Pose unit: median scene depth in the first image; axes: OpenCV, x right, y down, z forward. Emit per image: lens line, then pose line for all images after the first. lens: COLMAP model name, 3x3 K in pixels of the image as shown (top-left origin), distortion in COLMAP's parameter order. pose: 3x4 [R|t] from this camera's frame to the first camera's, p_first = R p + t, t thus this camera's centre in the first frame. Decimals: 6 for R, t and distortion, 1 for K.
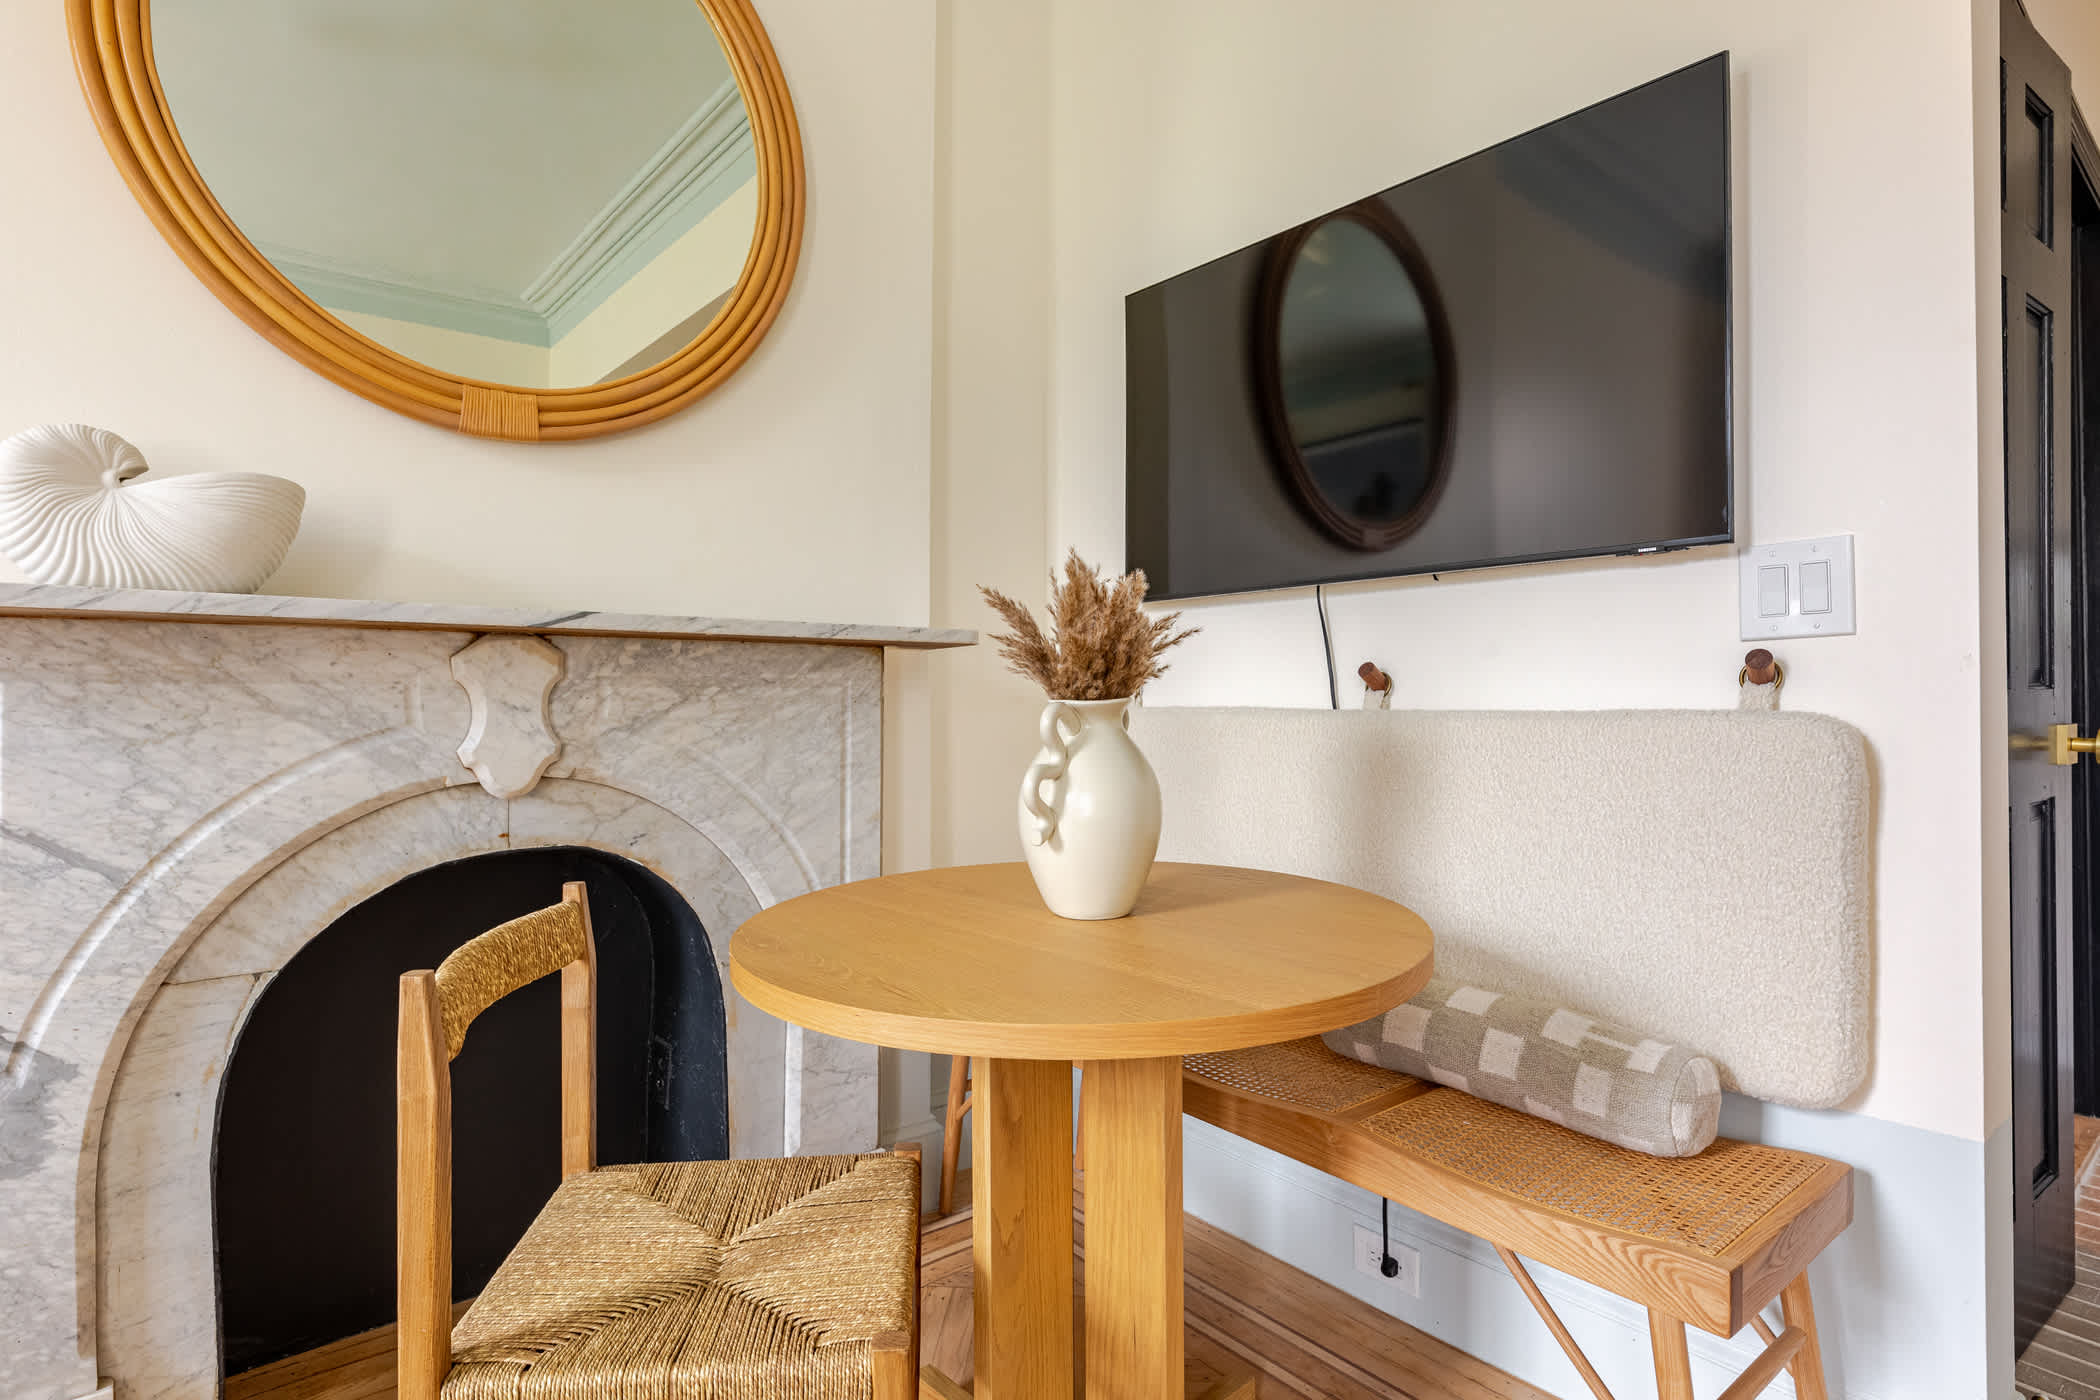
lens RADIAL K [[1133.3, 0, 1050.0], [0, 1133.3, 700.0], [0, 0, 1]] dist [0.000392, 0.001525]
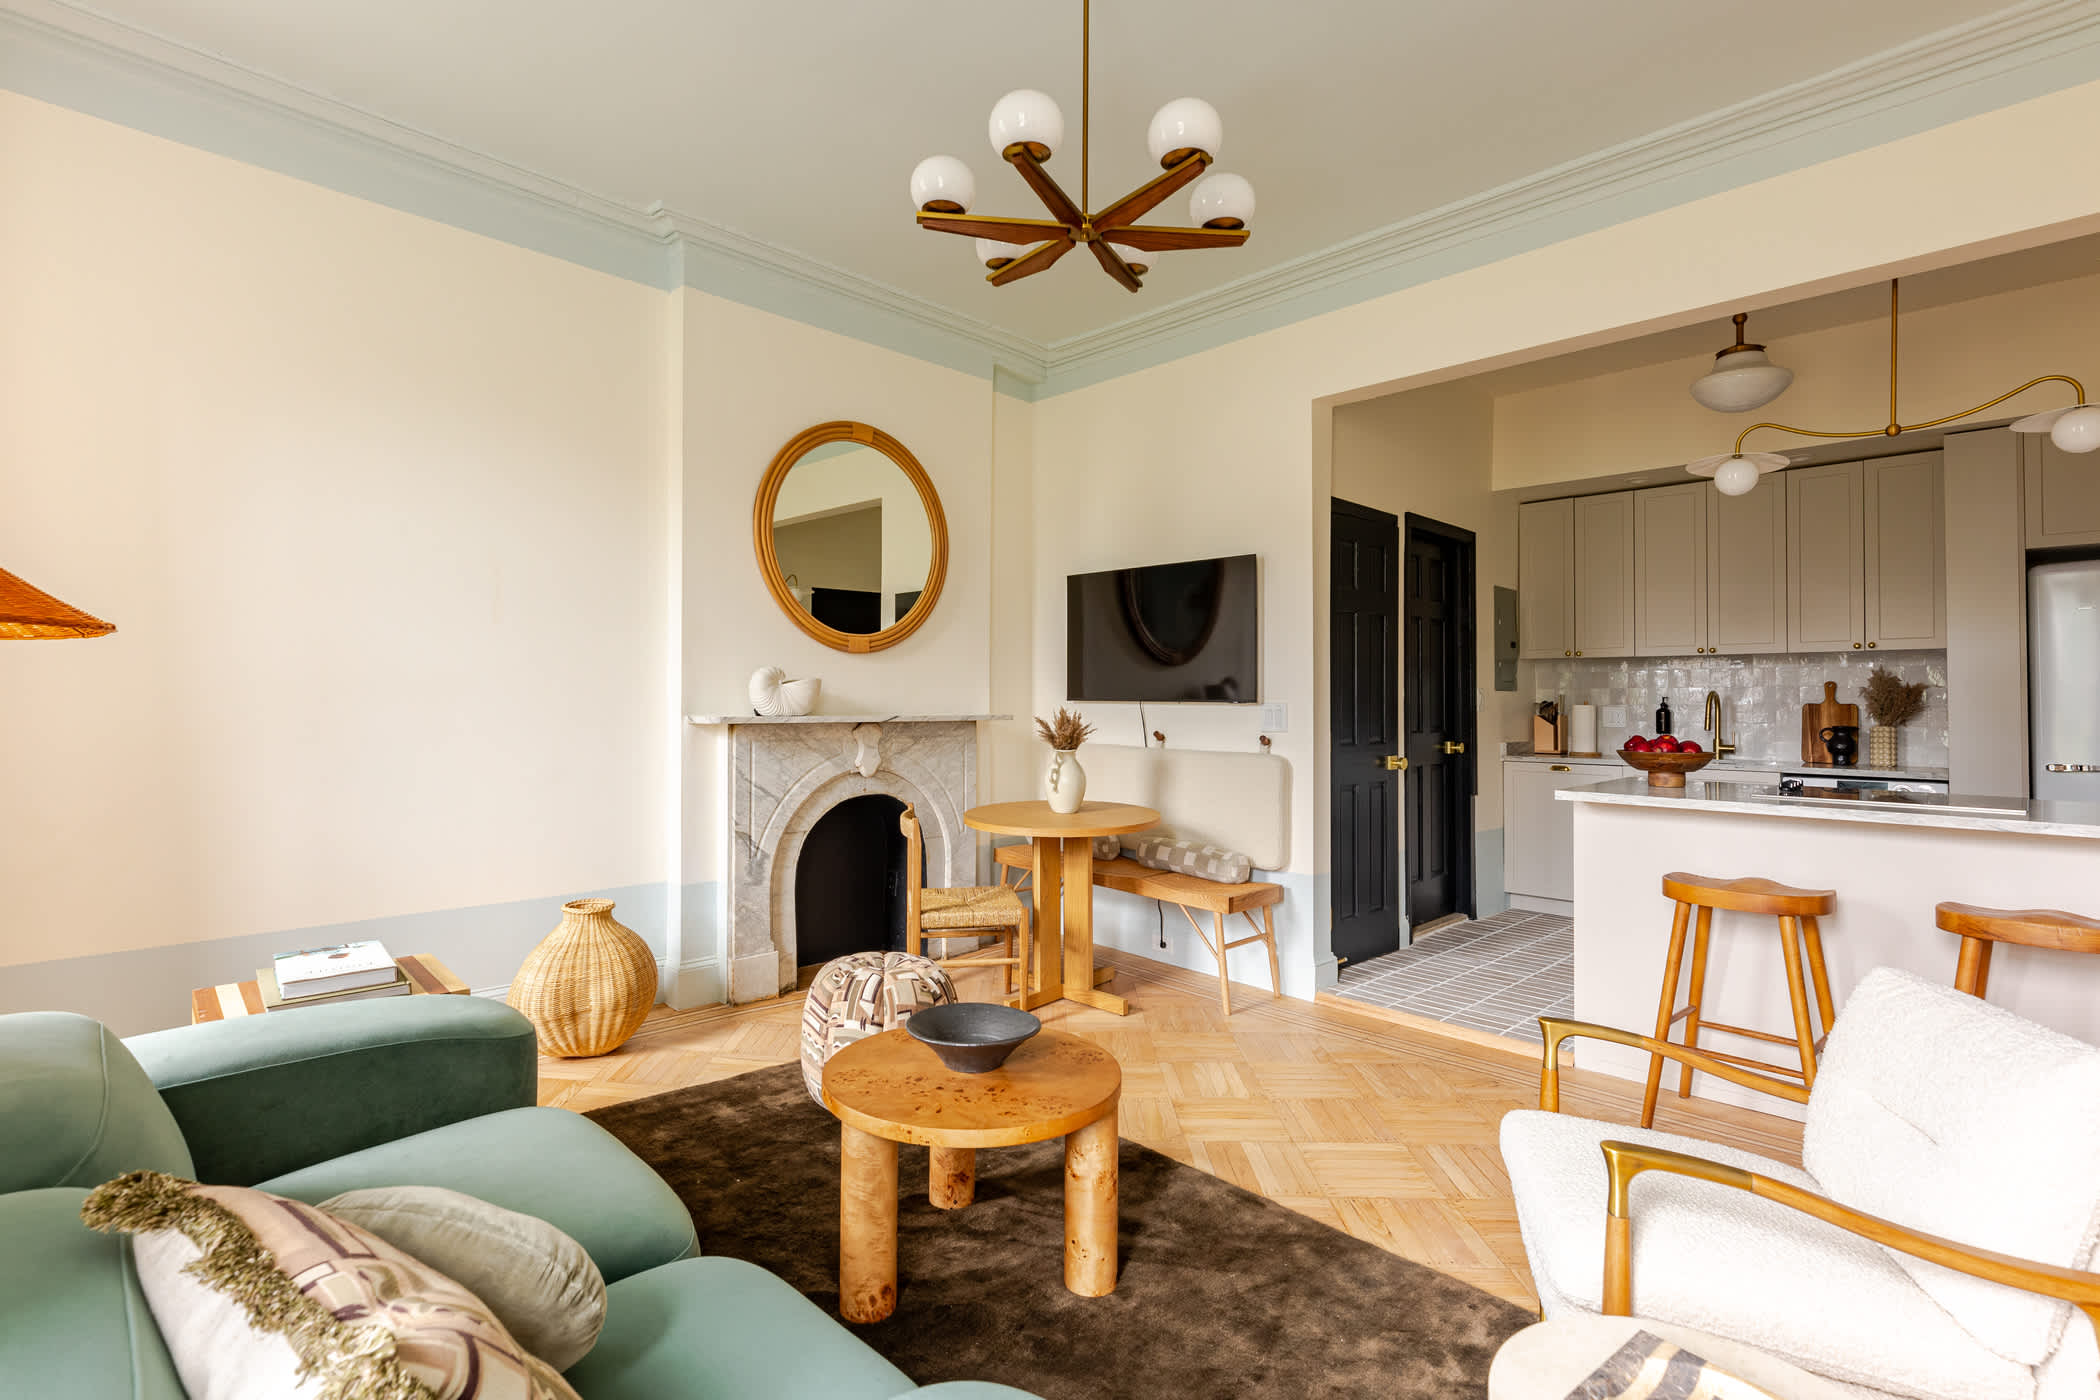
lens RADIAL K [[999.9, 0, 989.3], [0, 999.9, 681.3], [0, 0, 1]] dist [-0.011879, -0.000287]
pose [[0.999459, 0.009755, 0.031416, -0.270950], [-0.009376, 0.999882, -0.012205, -0.155554], [-0.031531, 0.011904, 0.999432, -1.862049]]
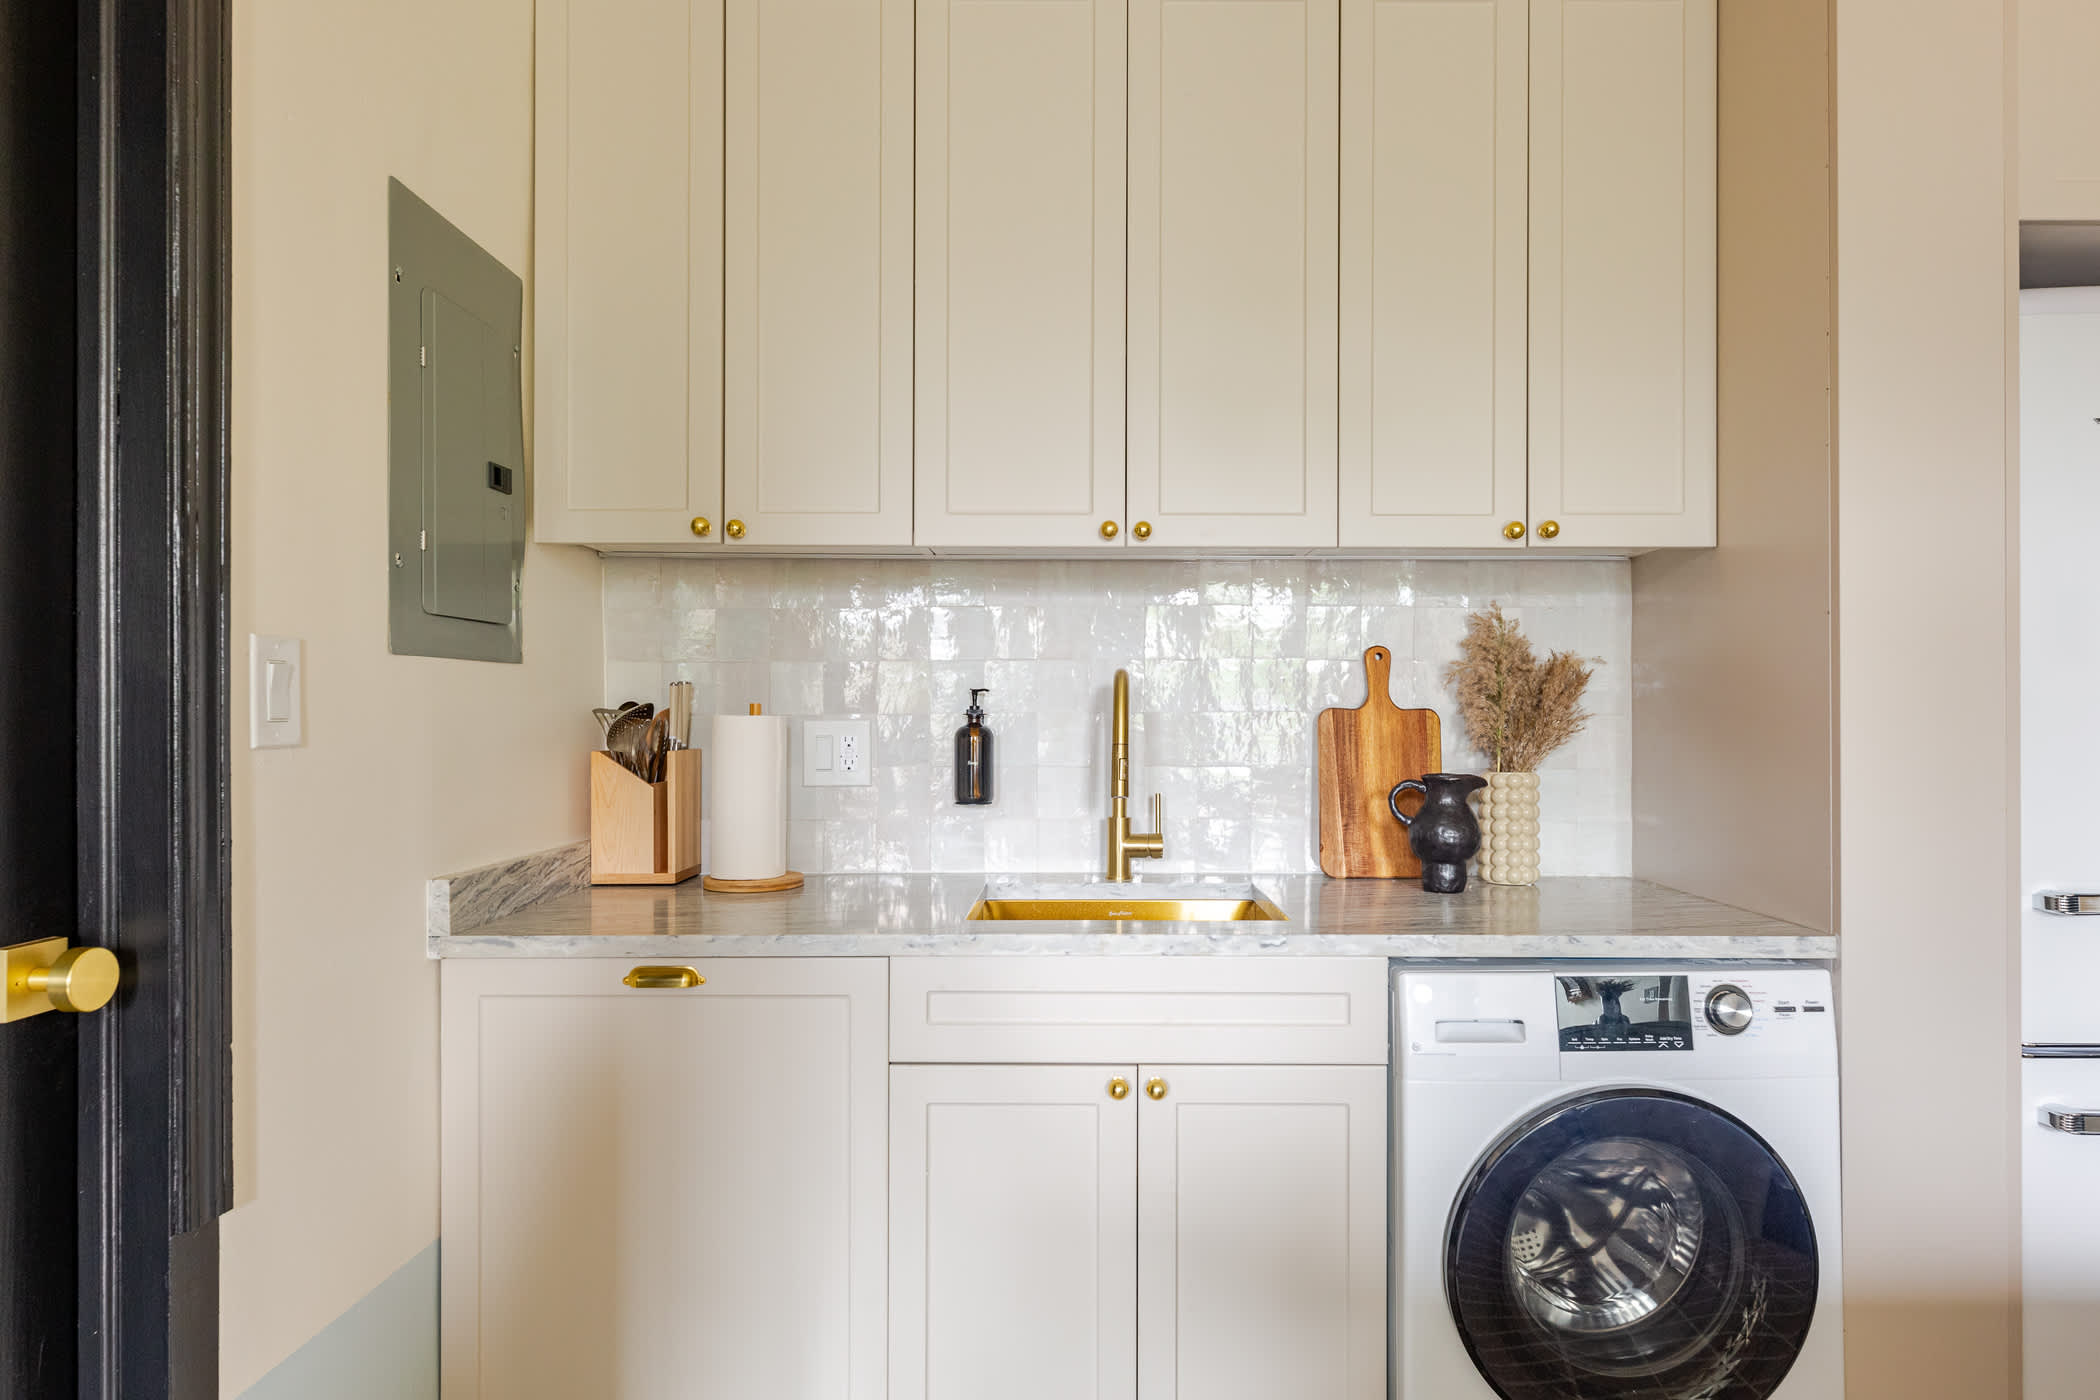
lens RADIAL K [[1188.6, 0, 1093.9], [0, 1188.6, 704.3], [0, 0, 1]] dist [-0.000141, 0.000637]
pose [[0.655136, 0.005893, 0.755488, 1.377152], [-0.009013, 0.999959, 0.000016, -0.148417], [-0.755457, -0.006820, 0.655163, 0.723723]]
